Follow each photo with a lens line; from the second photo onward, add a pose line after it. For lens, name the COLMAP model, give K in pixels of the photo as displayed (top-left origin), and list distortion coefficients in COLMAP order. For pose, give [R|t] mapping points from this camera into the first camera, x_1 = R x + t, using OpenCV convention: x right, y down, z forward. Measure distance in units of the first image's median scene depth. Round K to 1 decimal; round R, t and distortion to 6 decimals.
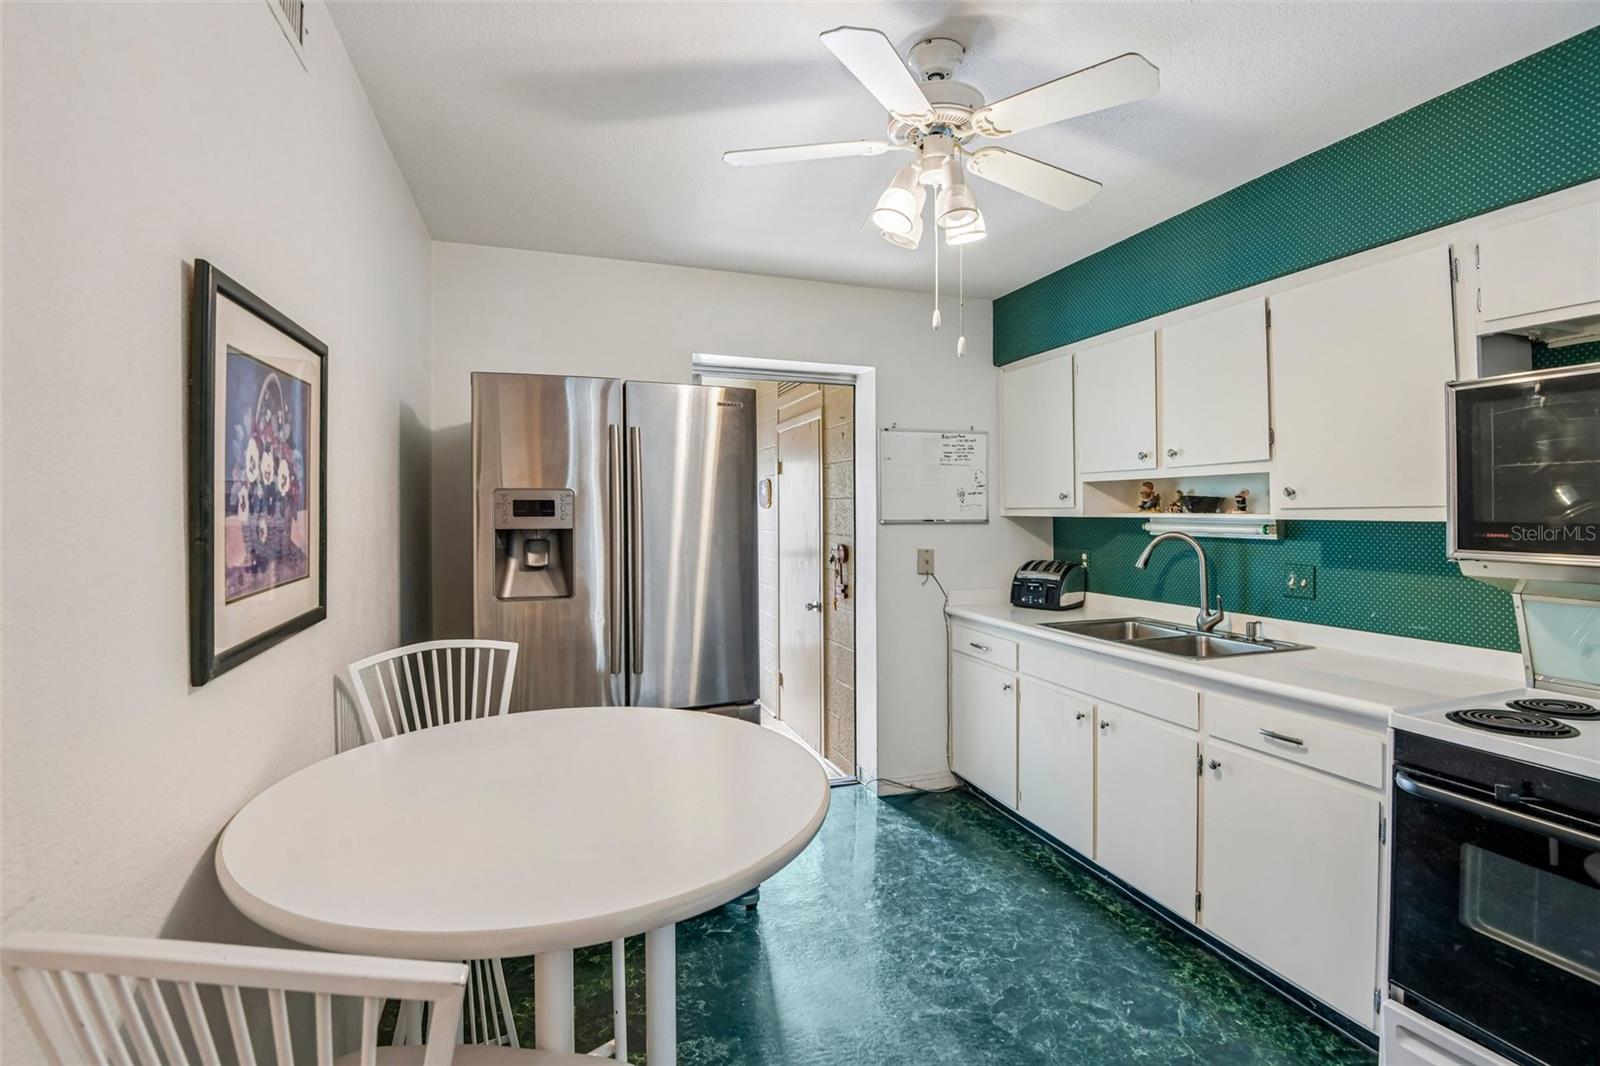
lens RADIAL K [[731.3, 0, 791.5], [0, 731.3, 514.9], [0, 0, 1]] dist [-0.000834, -0.037652]
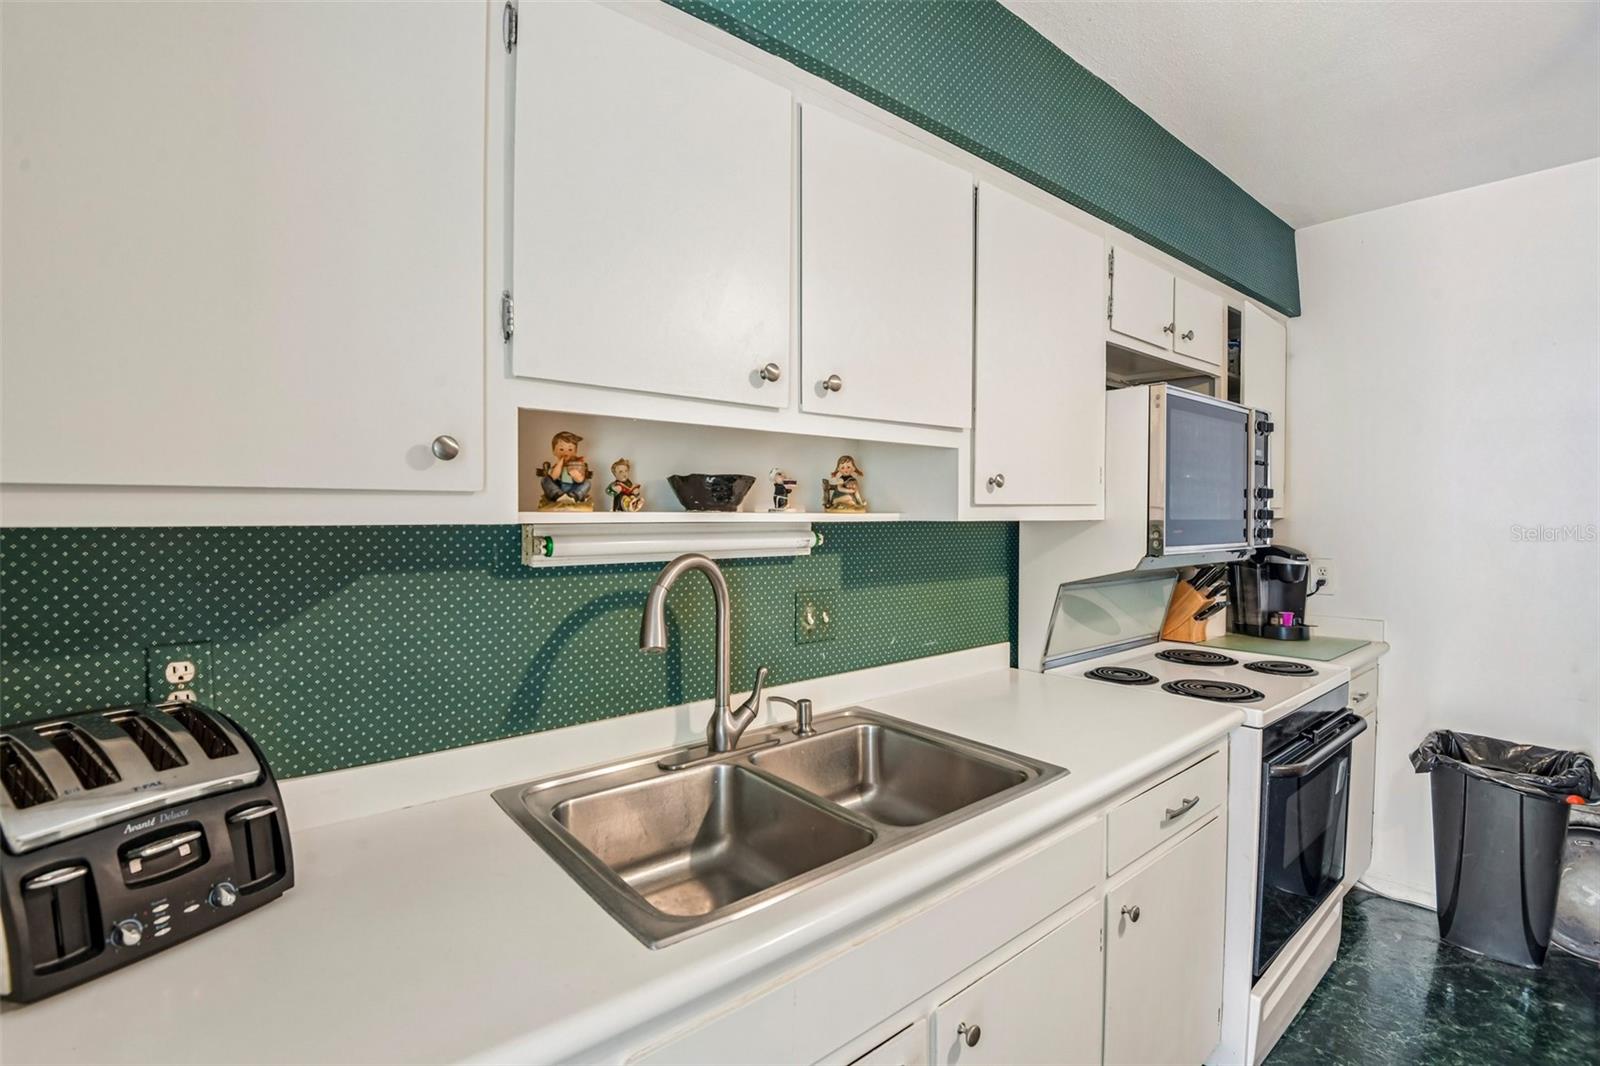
lens RADIAL K [[731.3, 0, 791.5], [0, 731.3, 514.9], [0, 0, 1]] dist [-0.000834, -0.037652]
pose [[-0.370808, 0.001924, 0.928708, 0.088373], [0.006898, 0.999976, 0.000683, -0.000285], [-0.928684, 0.006659, -0.370812, 1.154017]]
